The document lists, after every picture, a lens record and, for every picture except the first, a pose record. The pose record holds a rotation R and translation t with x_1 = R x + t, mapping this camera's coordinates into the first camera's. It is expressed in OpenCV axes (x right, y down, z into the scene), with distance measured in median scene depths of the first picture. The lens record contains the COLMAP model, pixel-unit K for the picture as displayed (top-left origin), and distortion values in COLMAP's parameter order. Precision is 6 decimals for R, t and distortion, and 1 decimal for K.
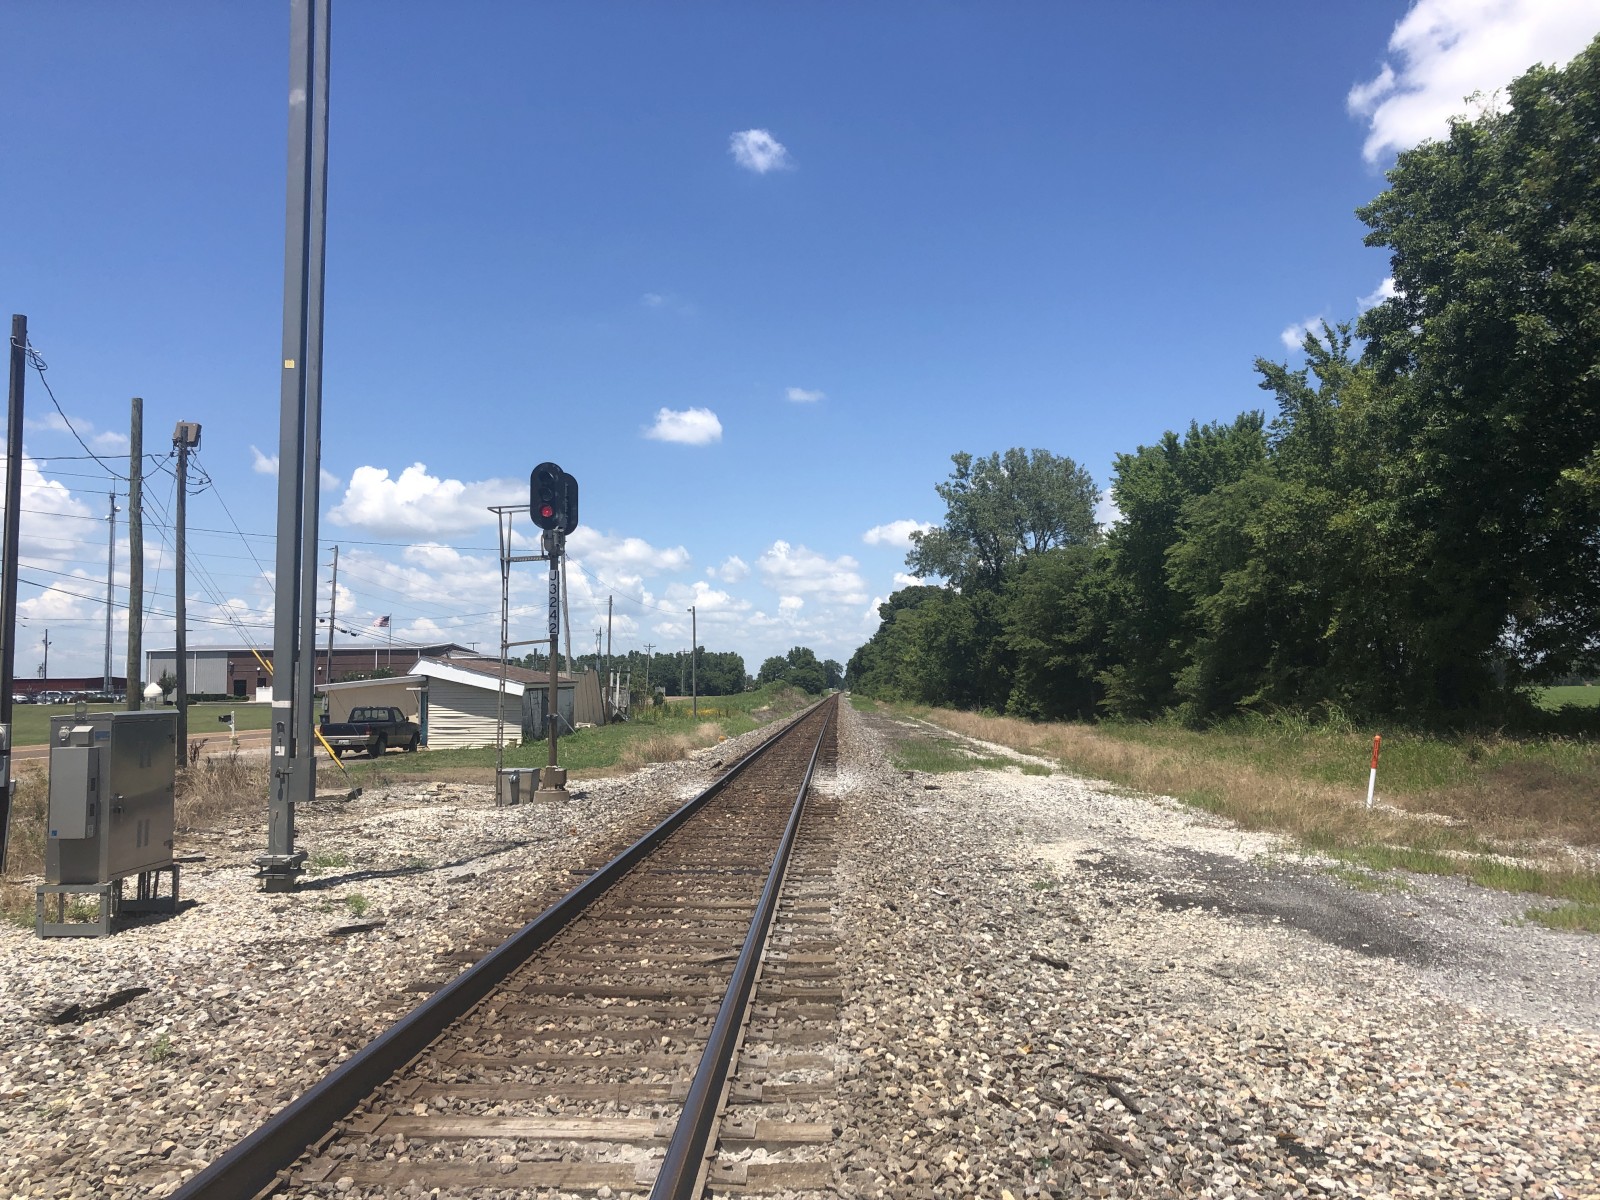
lens RADIAL K [[1311.5, 0, 775.6], [0, 1311.5, 595.6], [0, 0, 1]] dist [0.007159, -0.003494]
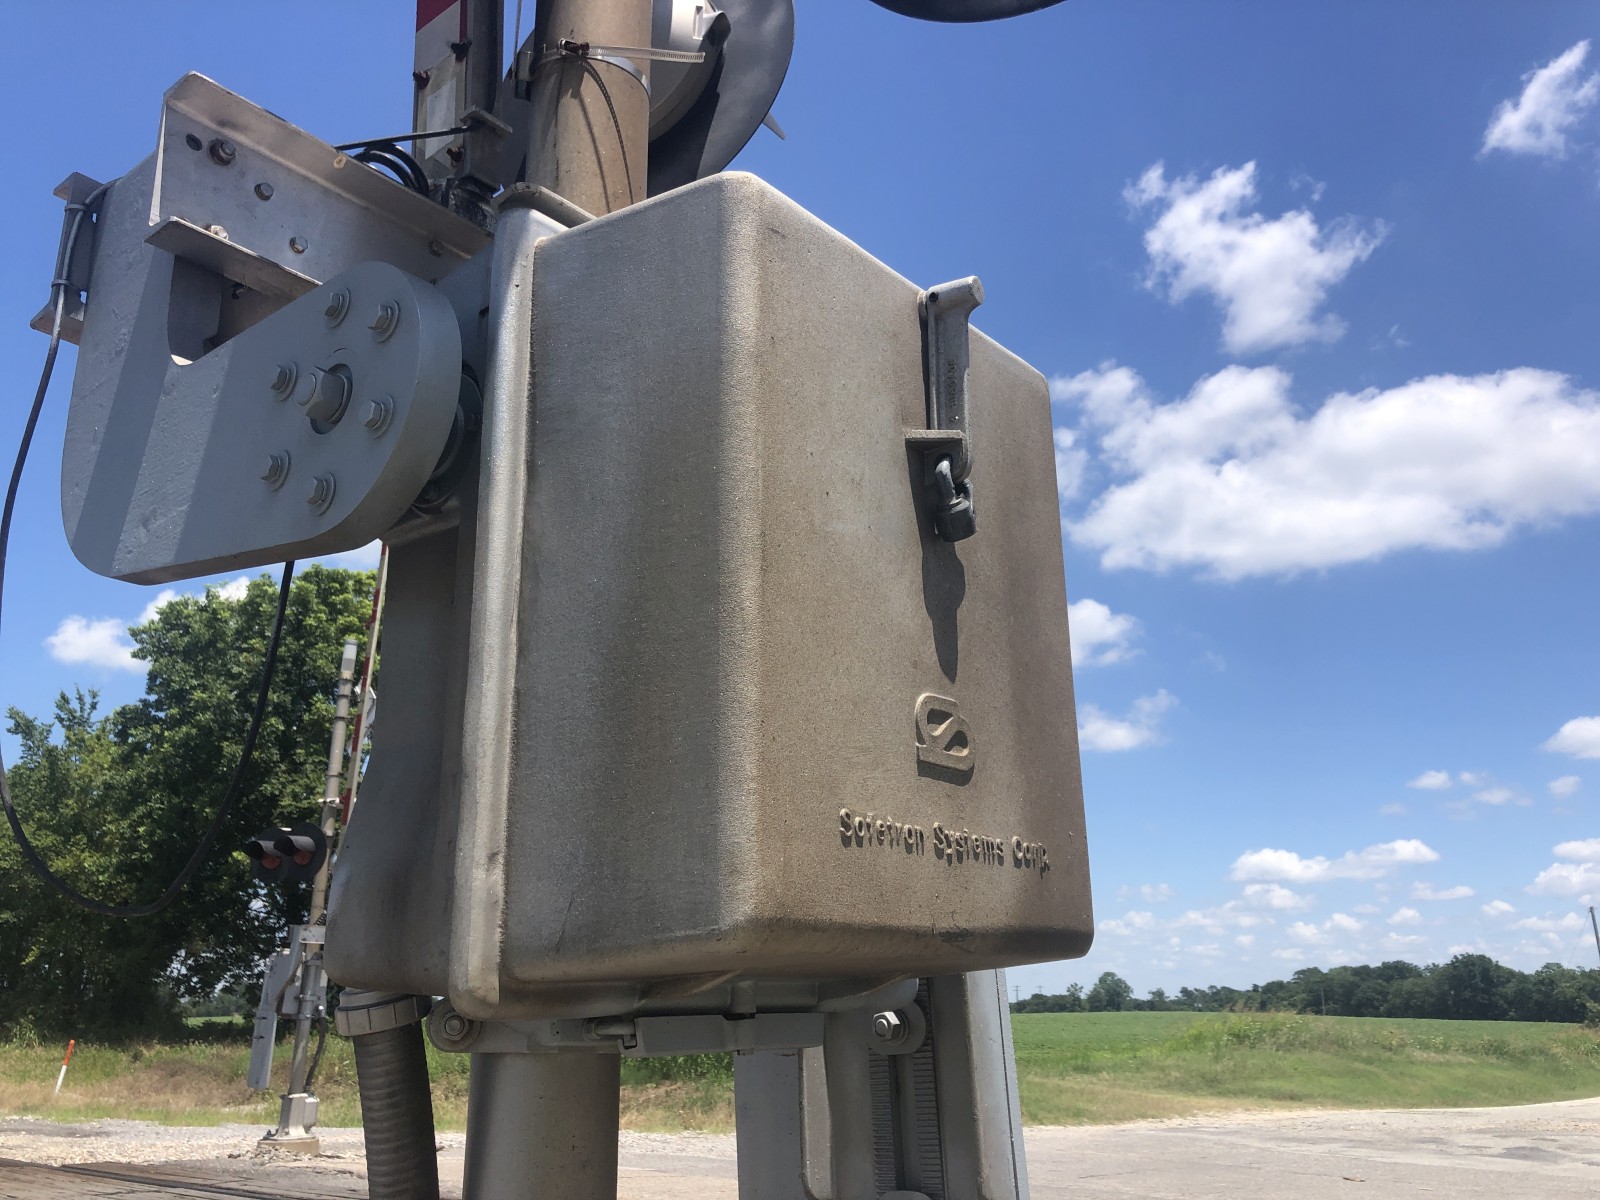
lens RADIAL K [[1311.5, 0, 775.6], [0, 1311.5, 595.6], [0, 0, 1]] dist [0.007159, -0.003494]
pose [[0.603053, 0.261631, 0.753576, -0.178787], [-0.064707, 0.957615, -0.280689, 0.003151], [-0.795072, 0.120509, 0.594422, -0.319870]]
